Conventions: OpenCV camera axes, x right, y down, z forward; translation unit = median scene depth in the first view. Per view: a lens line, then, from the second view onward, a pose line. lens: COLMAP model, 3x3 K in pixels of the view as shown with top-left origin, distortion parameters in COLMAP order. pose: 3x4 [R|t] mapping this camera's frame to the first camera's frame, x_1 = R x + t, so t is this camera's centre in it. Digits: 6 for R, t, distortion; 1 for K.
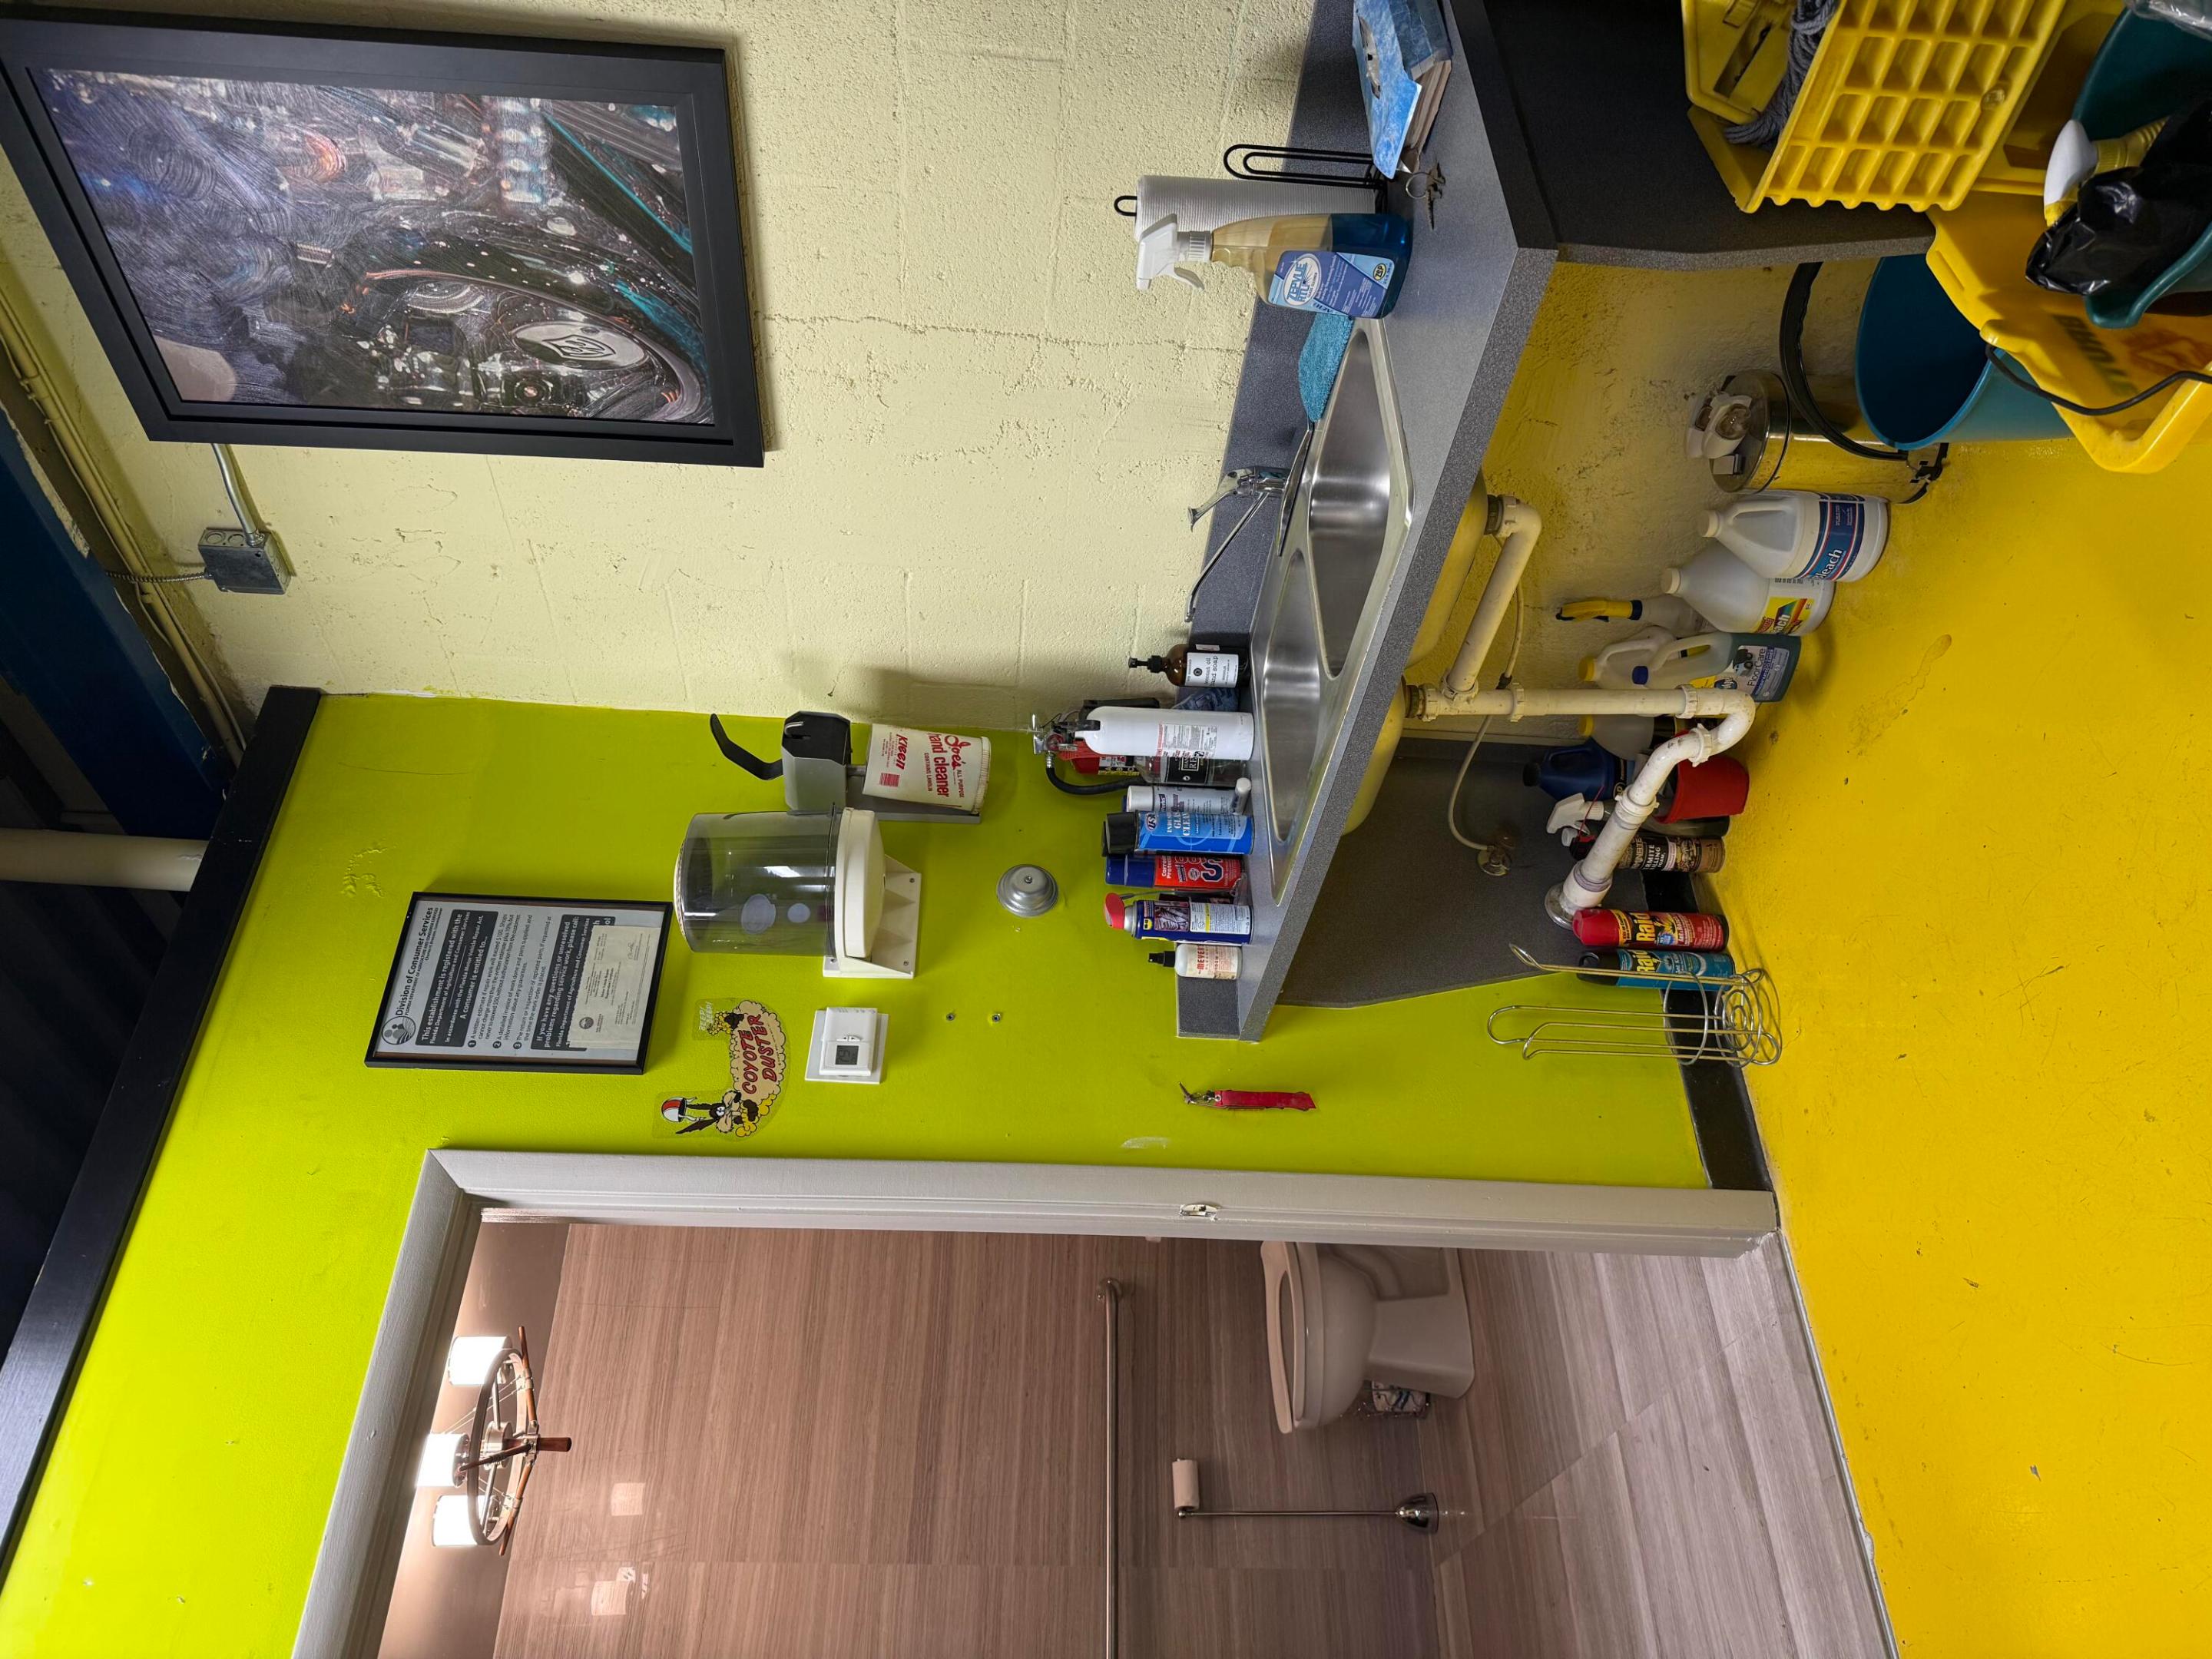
lens RADIAL K [[1535.8, 0, 1106.0], [0, 1535.8, 829.5], [0, 0, 1]] dist [0.115921, -0.278133]
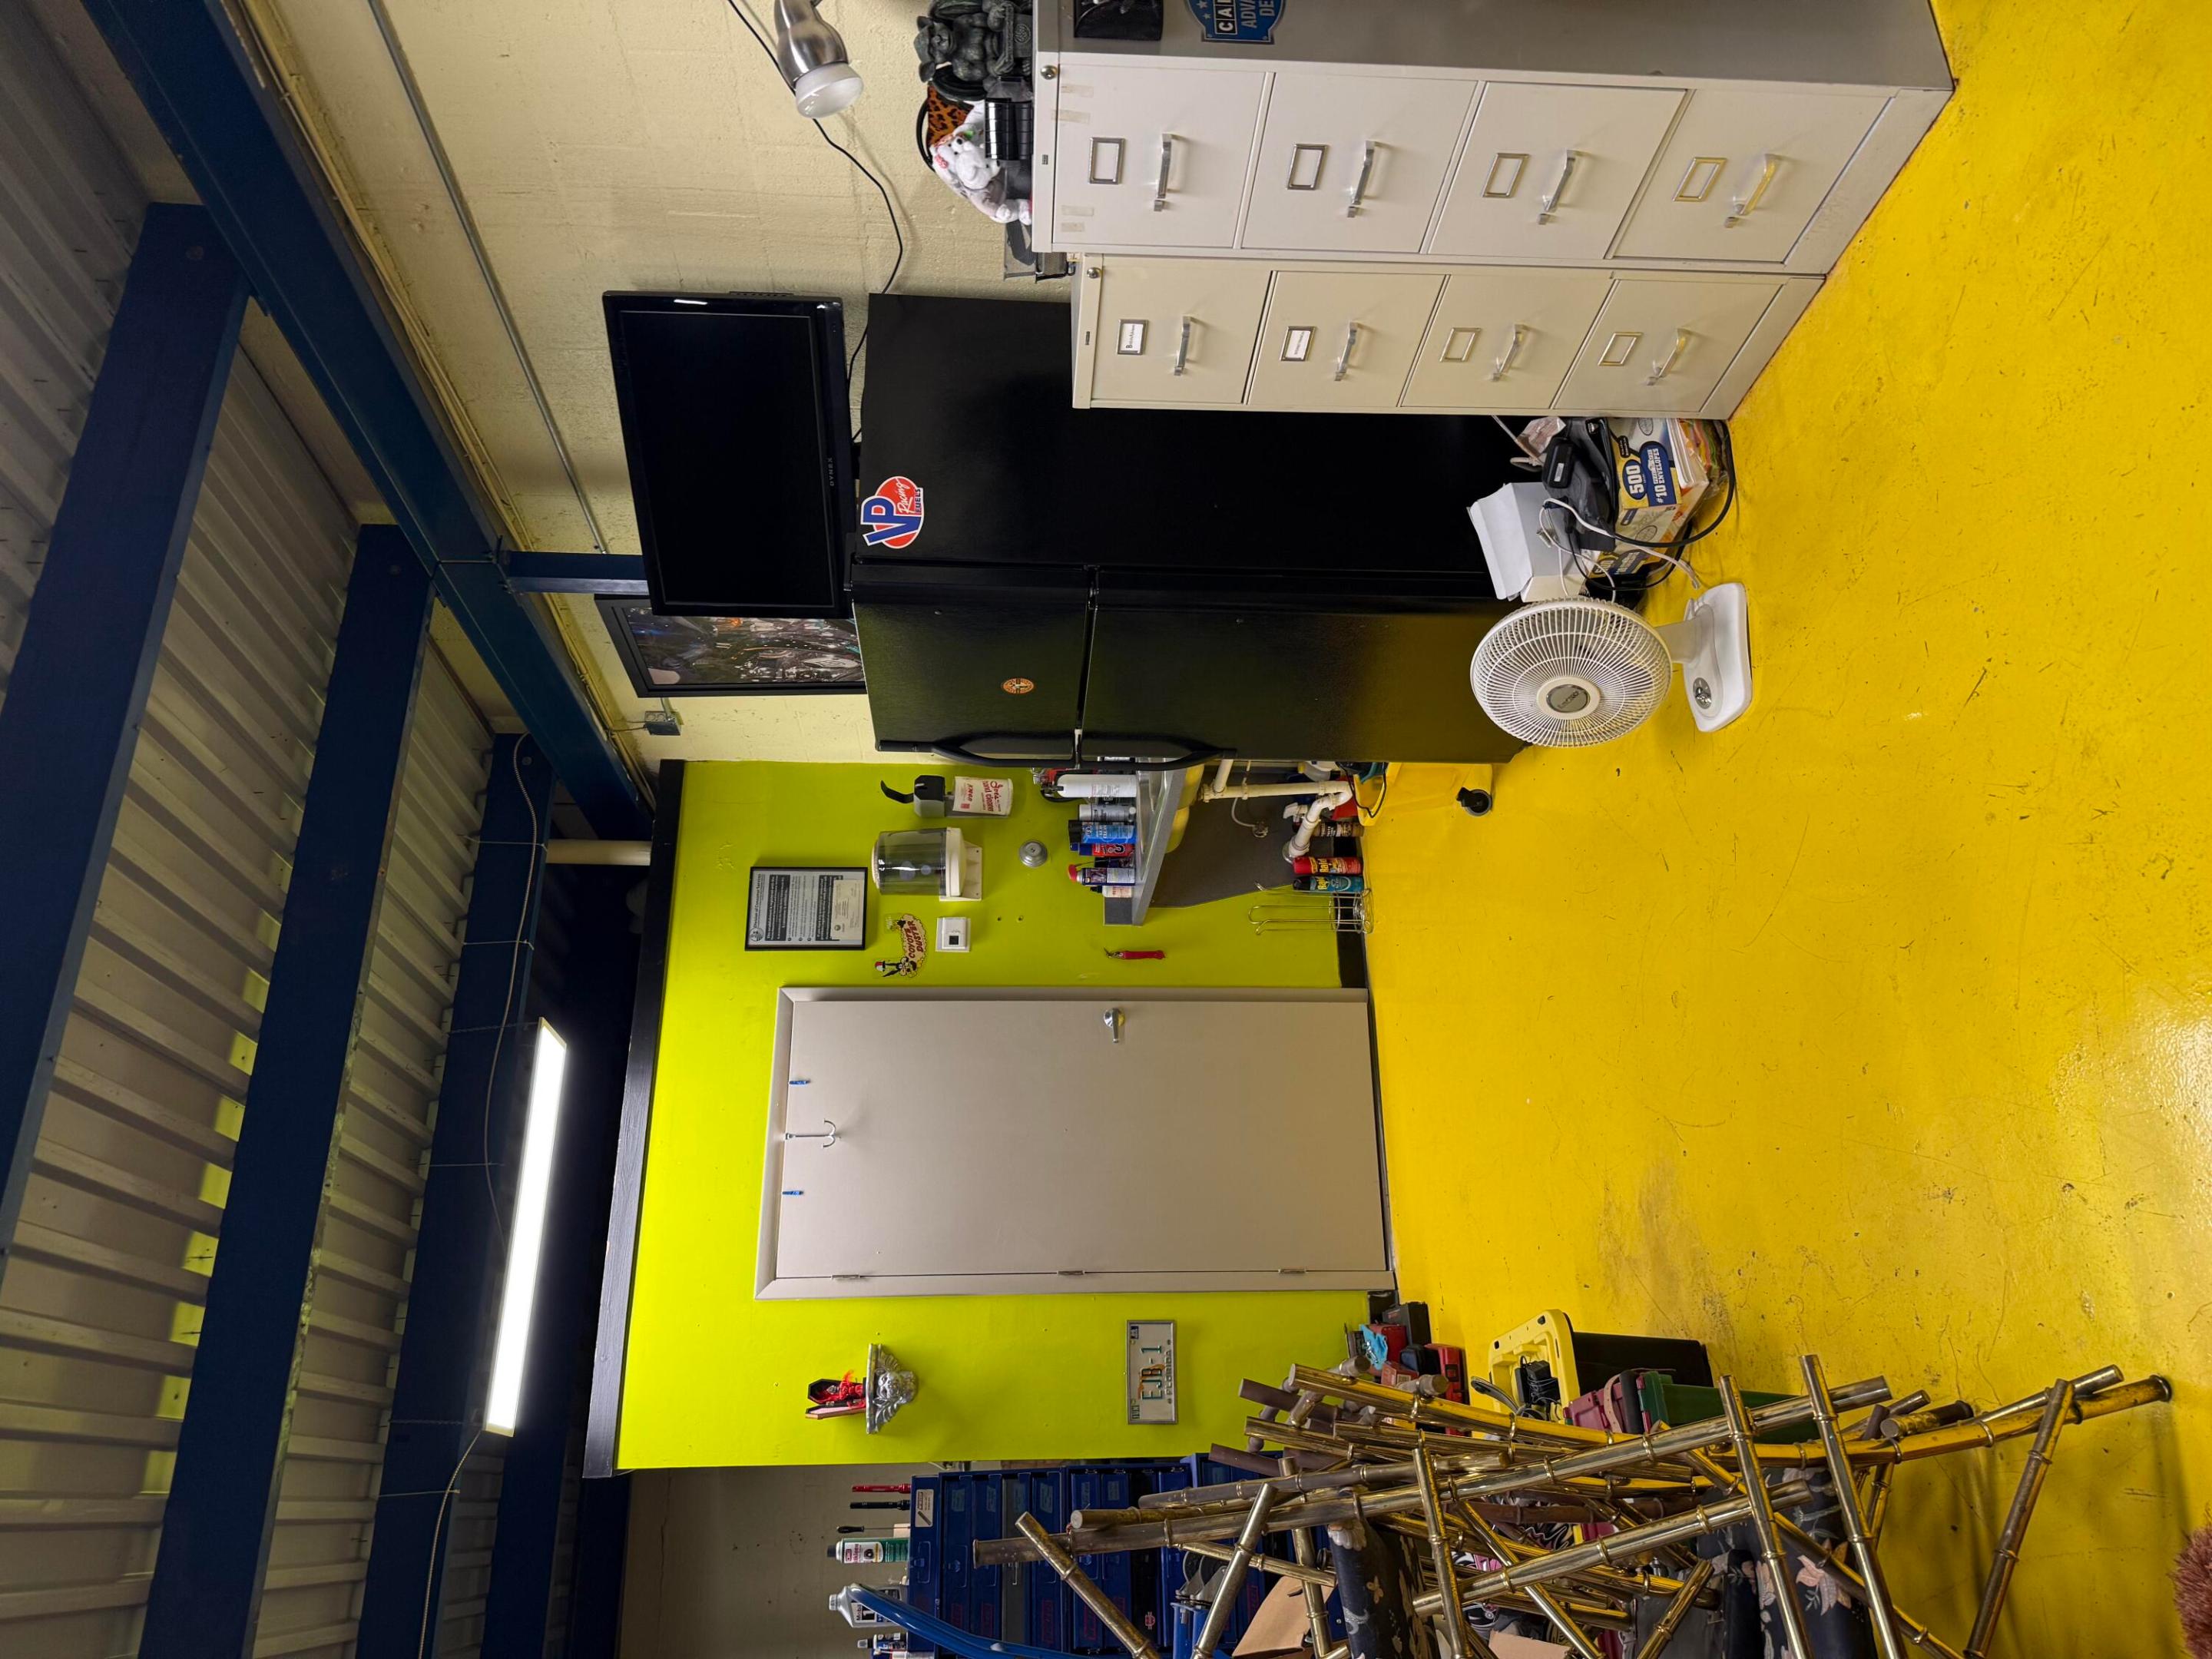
lens RADIAL K [[1623.1, 0, 1115.0], [0, 1623.1, 777.4], [0, 0, 1]] dist [0.002516, 0.000234]
pose [[0.999634, -0.022304, -0.015299, 0.101935], [0.025013, 0.977566, 0.209140, -0.548681], [0.010291, -0.209446, 0.977766, -1.198004]]
